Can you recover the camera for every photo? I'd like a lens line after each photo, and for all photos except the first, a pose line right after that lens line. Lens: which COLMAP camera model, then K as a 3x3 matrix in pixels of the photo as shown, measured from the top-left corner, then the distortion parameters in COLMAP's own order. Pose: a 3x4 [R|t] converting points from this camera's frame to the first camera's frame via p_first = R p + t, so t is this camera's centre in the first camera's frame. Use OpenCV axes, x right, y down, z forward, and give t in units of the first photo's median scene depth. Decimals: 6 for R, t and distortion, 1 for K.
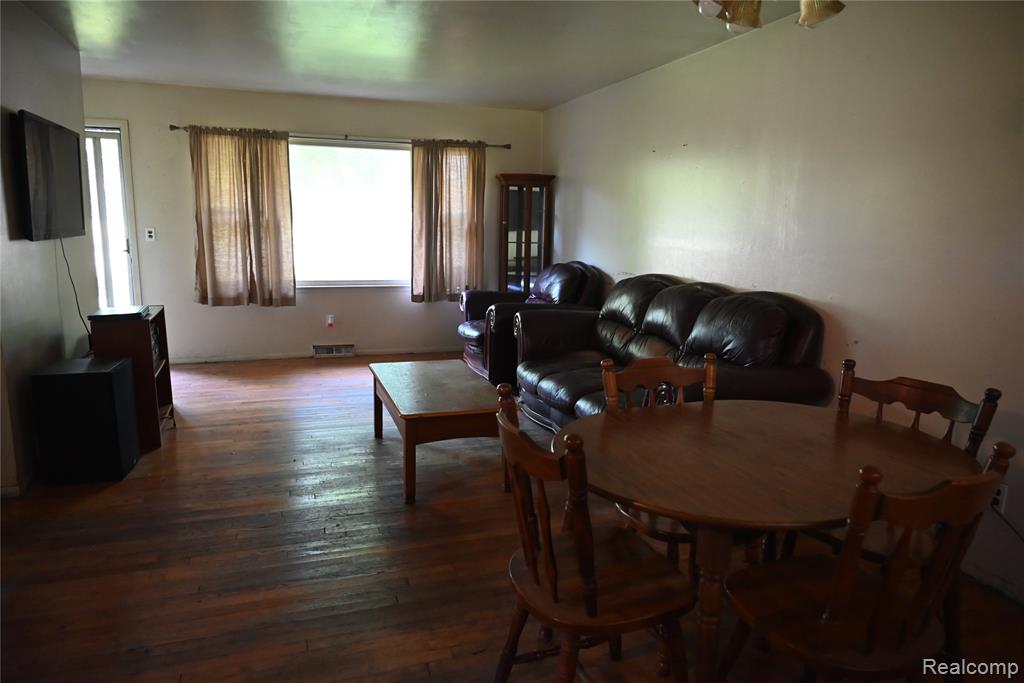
lens RADIAL K [[682.0, 0, 517.5], [0, 682.0, 352.3], [0, 0, 1]] dist [-0.008677, -0.001185]
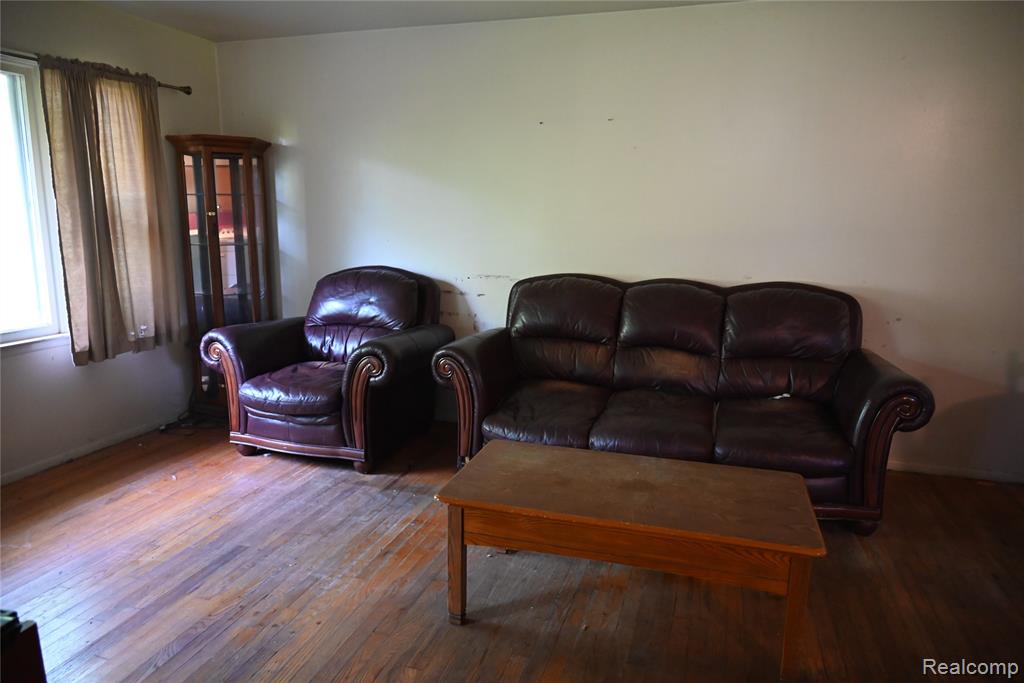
lens RADIAL K [[664.3, 0, 512.0], [0, 664.3, 341.5], [0, 0, 1]] dist [-0.003901, -0.000416]
pose [[0.570508, -0.172487, 0.802975, -0.373824], [0.154876, 0.982751, 0.101067, -0.092979], [-0.806557, 0.066702, 0.587381, 0.425162]]
